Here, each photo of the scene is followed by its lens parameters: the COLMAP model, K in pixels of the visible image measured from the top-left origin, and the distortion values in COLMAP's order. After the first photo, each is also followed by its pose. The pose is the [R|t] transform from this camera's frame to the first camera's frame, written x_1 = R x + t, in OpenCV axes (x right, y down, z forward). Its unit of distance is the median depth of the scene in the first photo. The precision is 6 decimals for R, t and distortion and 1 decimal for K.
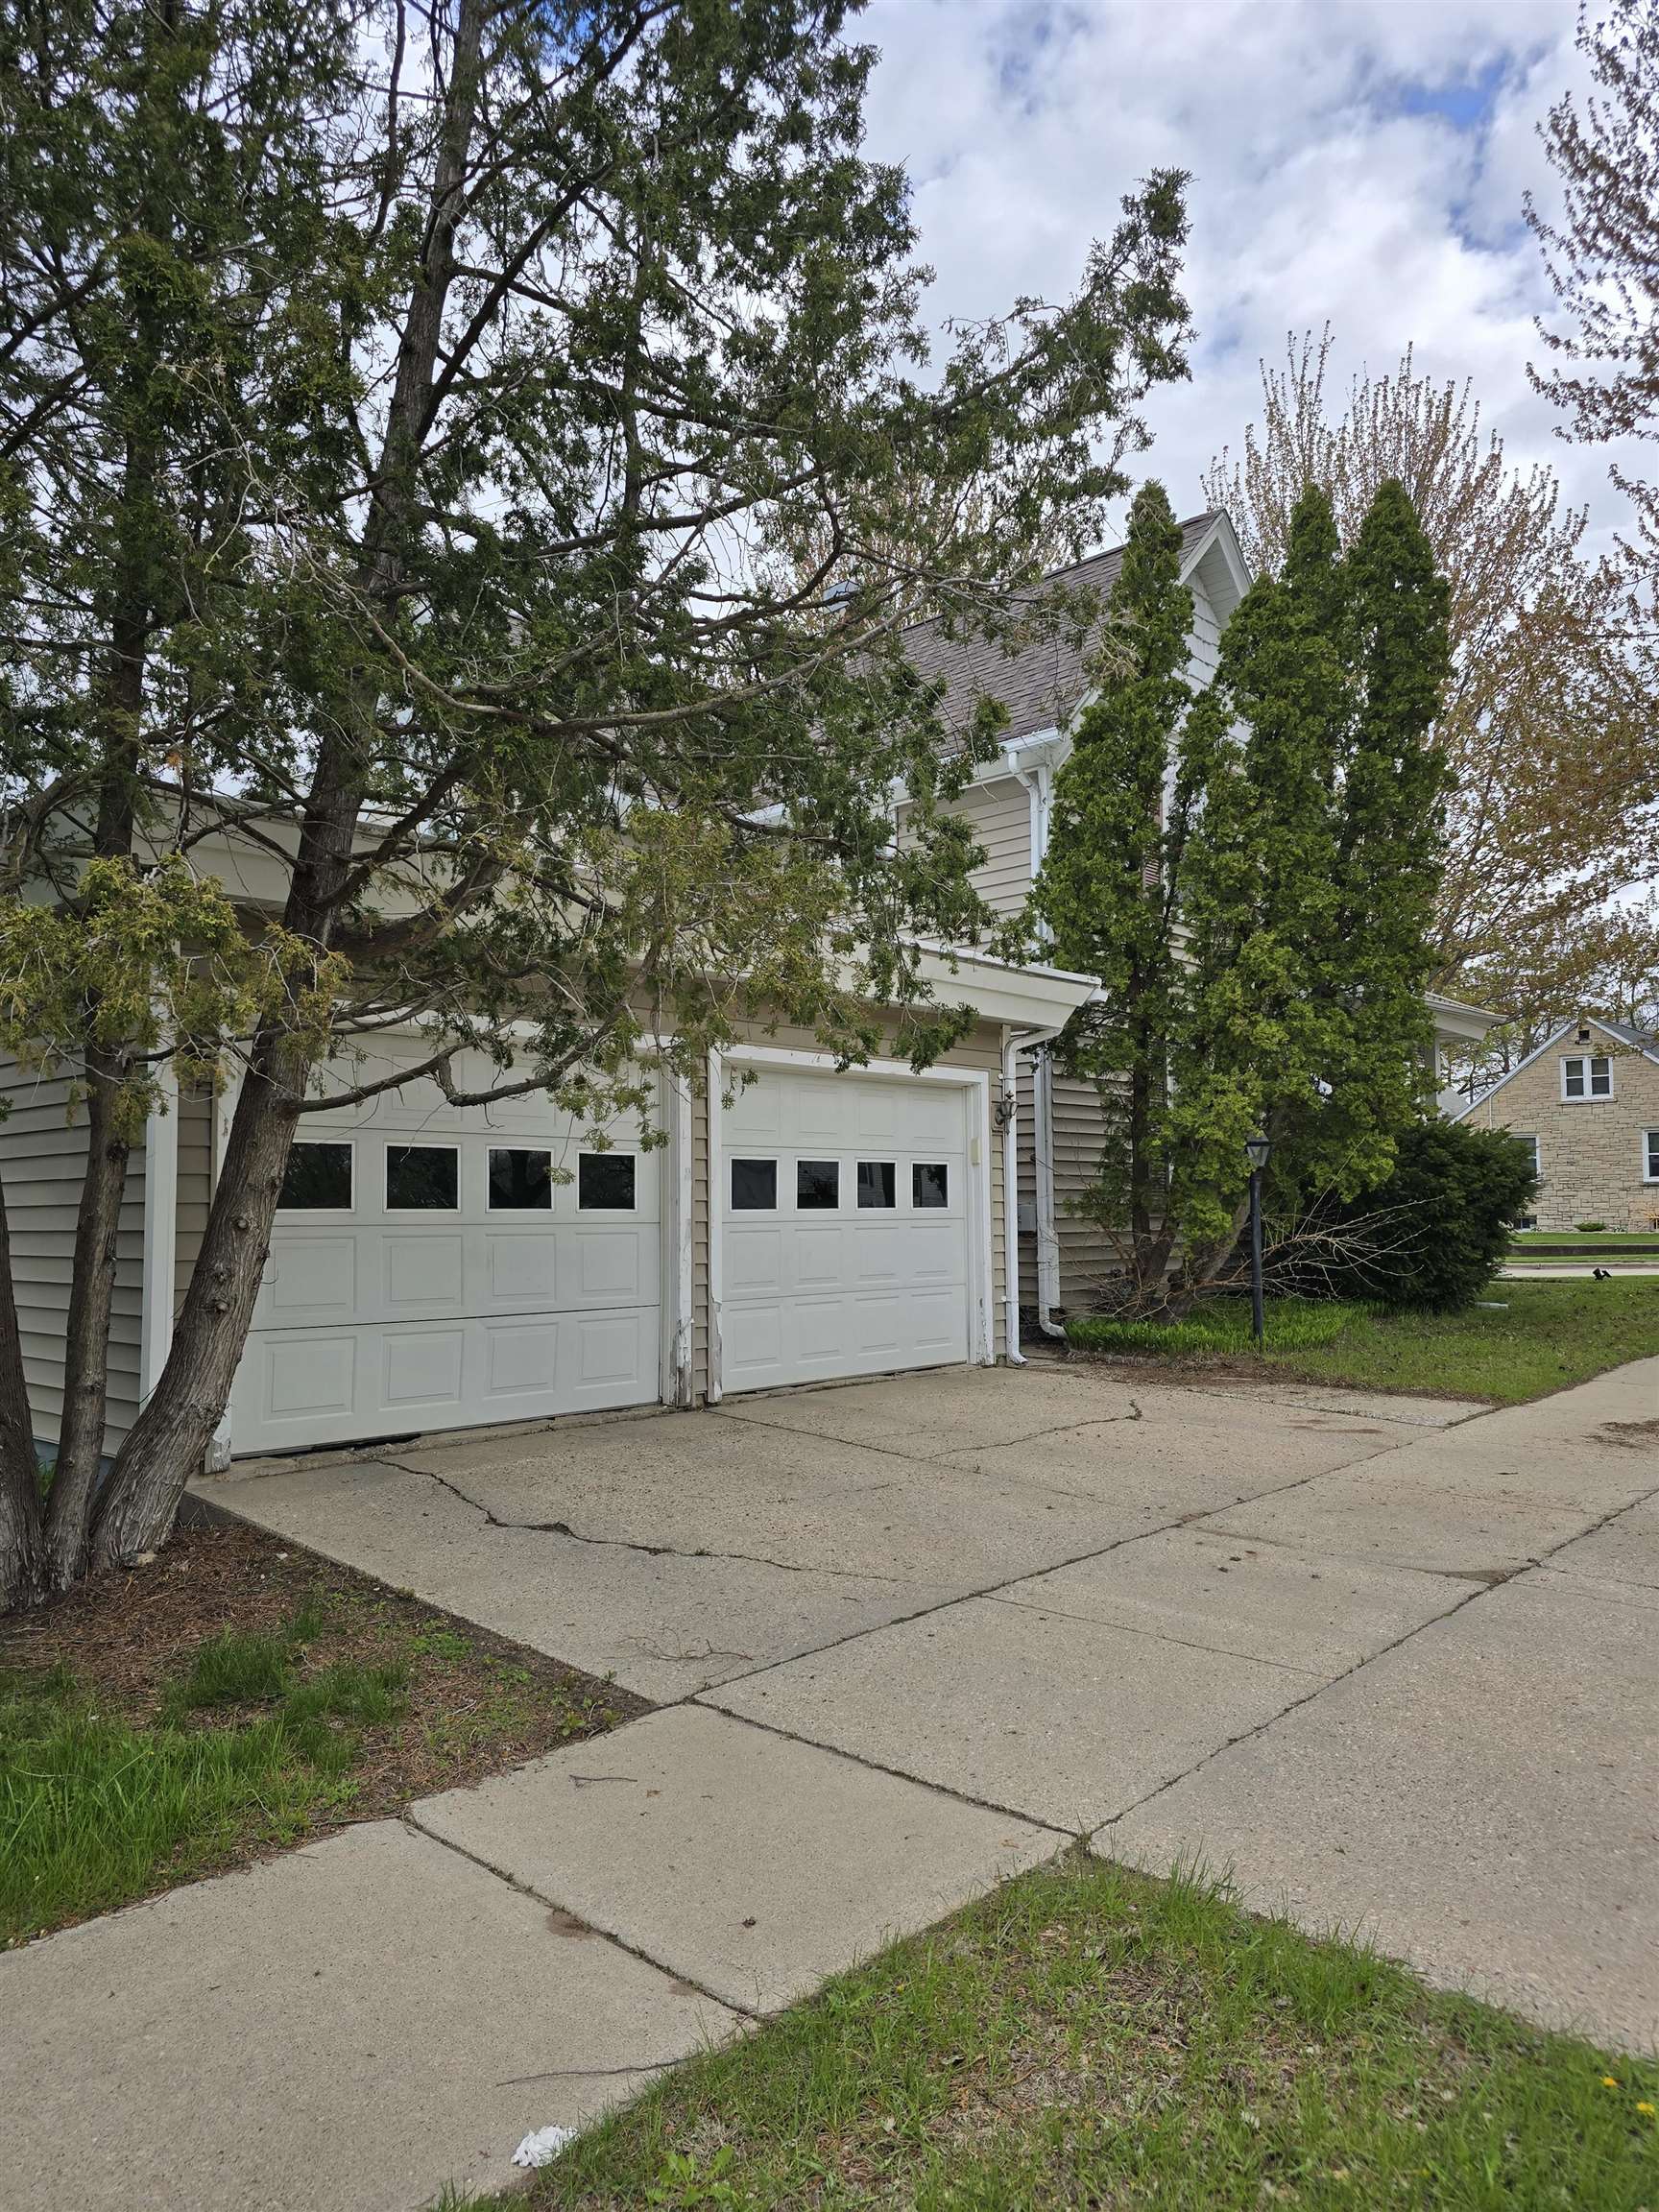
lens RADIAL K [[1445.1, 0, 829.5], [0, 1445.1, 1106.0], [0, 0, 1]] dist [0.001545, -0.001276]
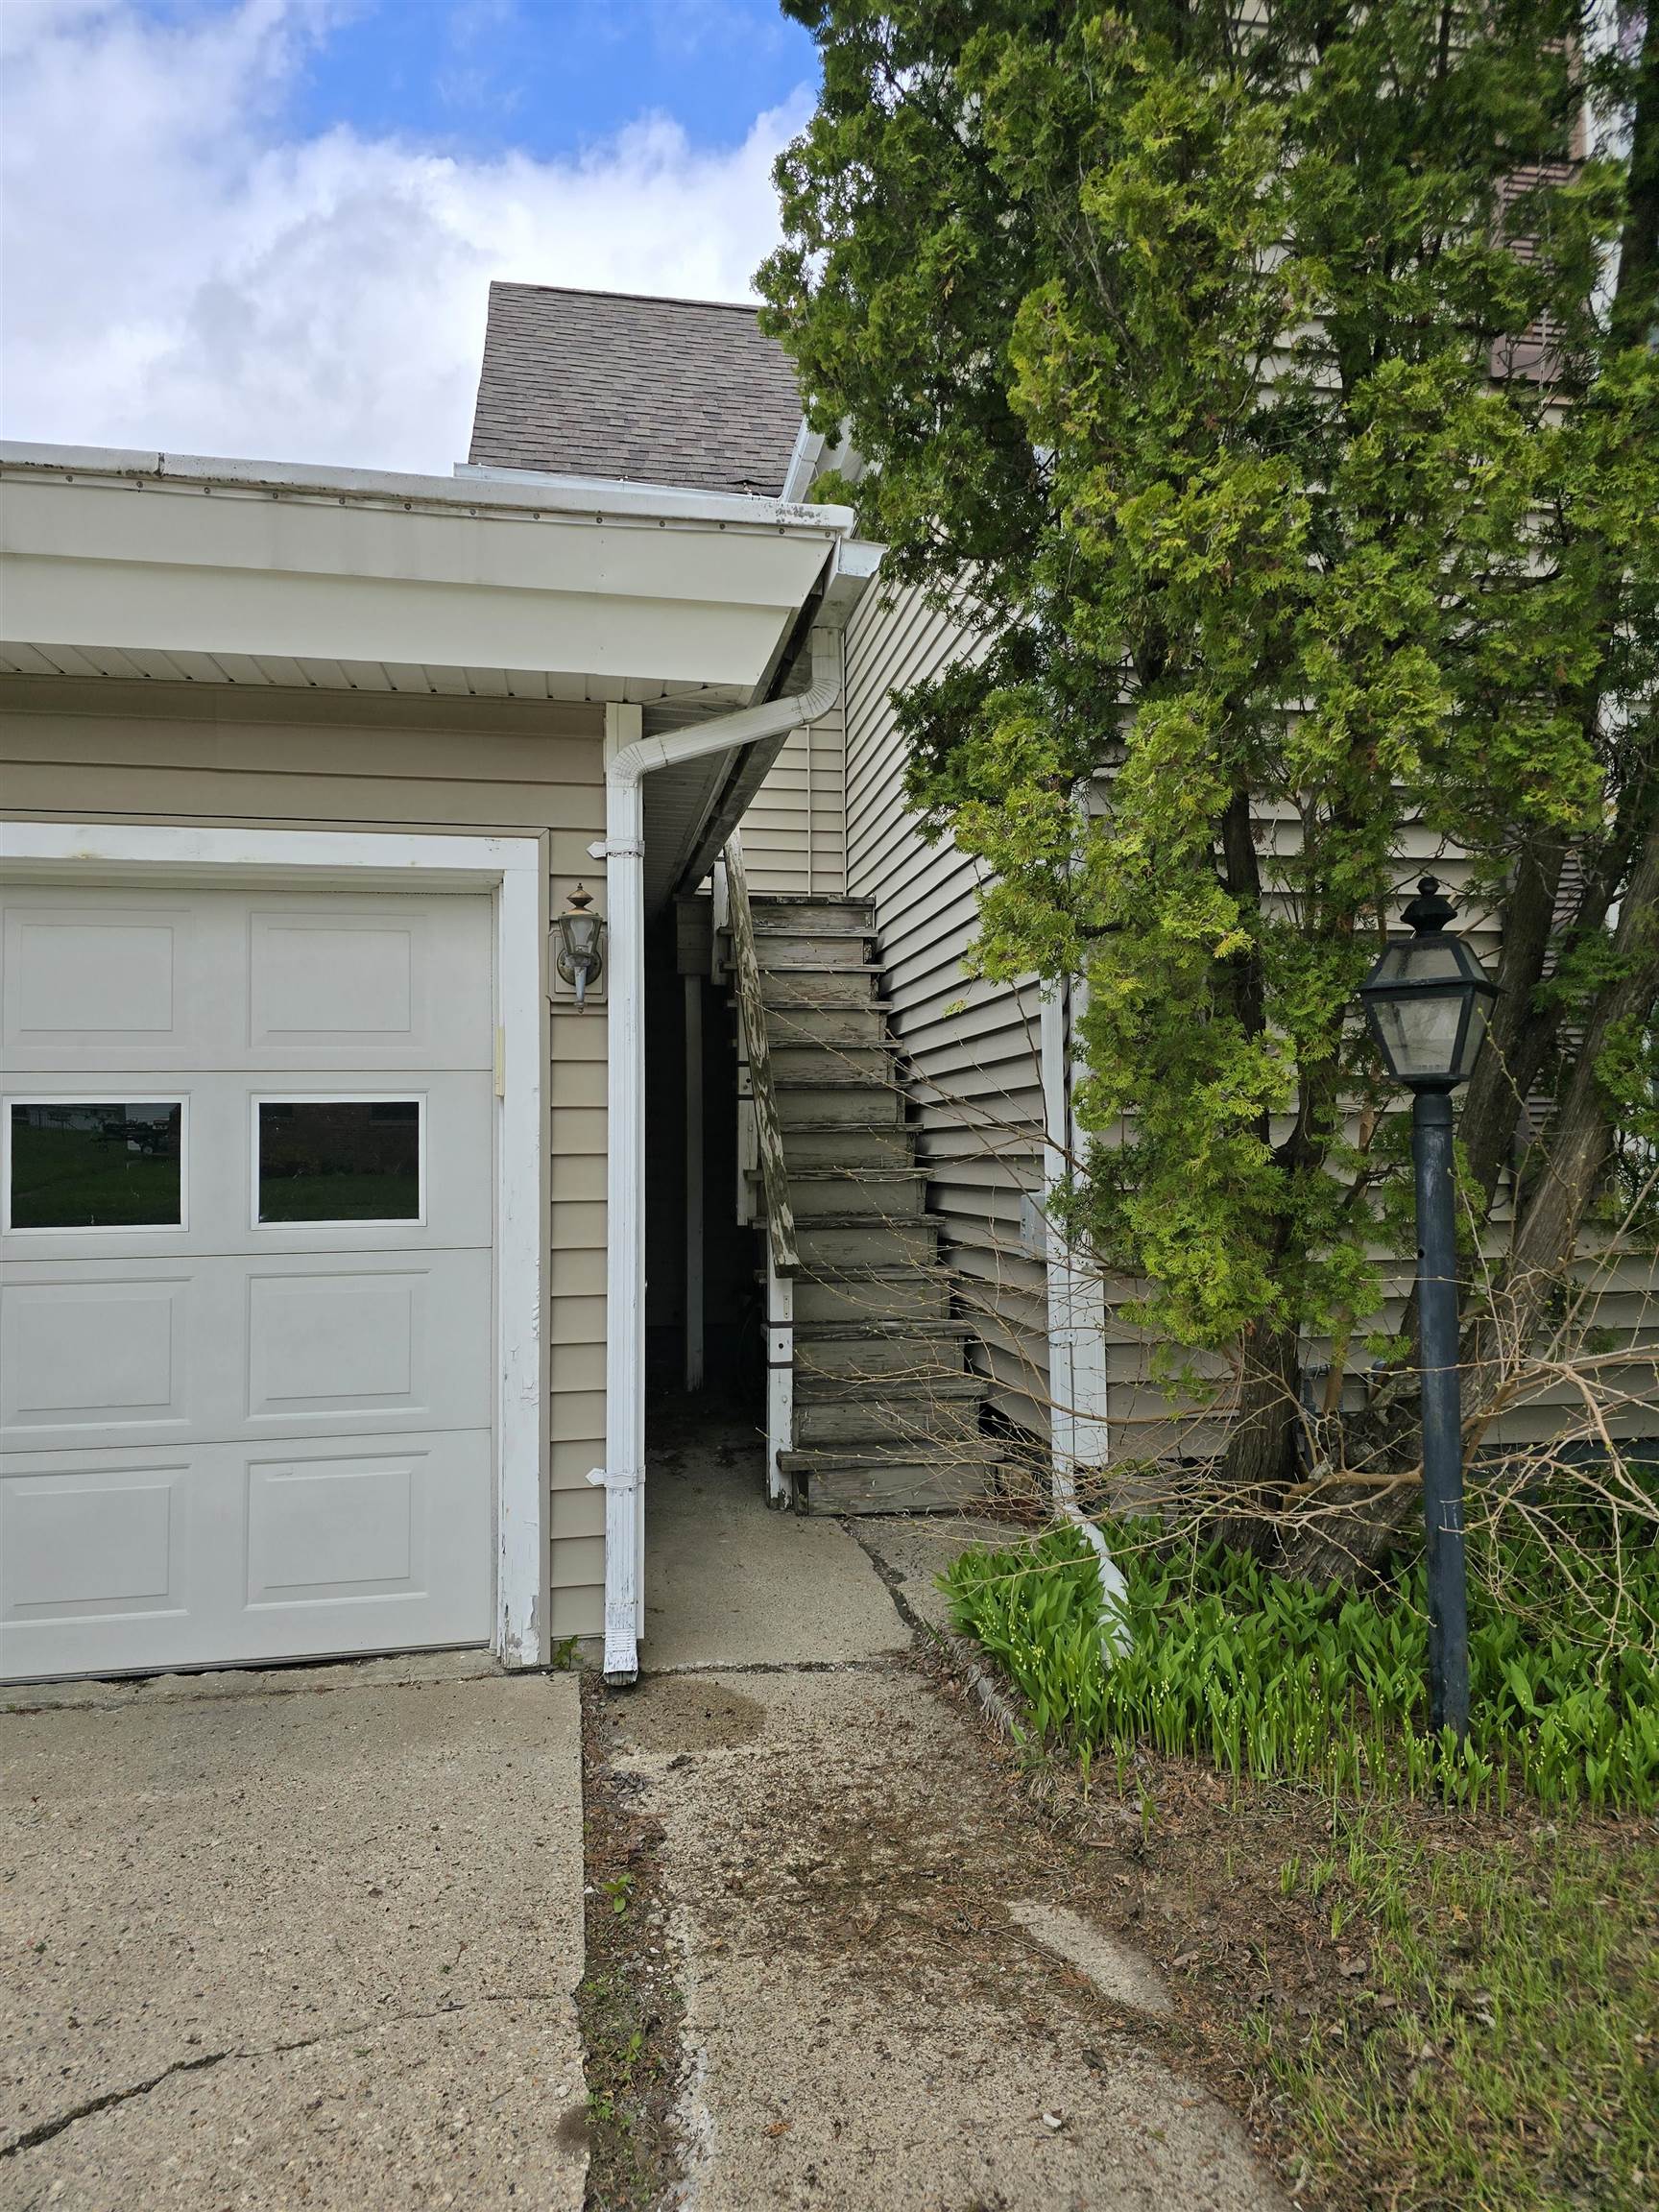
lens RADIAL K [[1445.1, 0, 829.5], [0, 1445.1, 1106.0], [0, 0, 1]] dist [0.001545, -0.001276]
pose [[0.816427, -0.036674, -0.576283, 0.404953], [0.053887, 0.998465, 0.012801, 0.044729], [0.574929, -0.041505, 0.817150, 0.809101]]
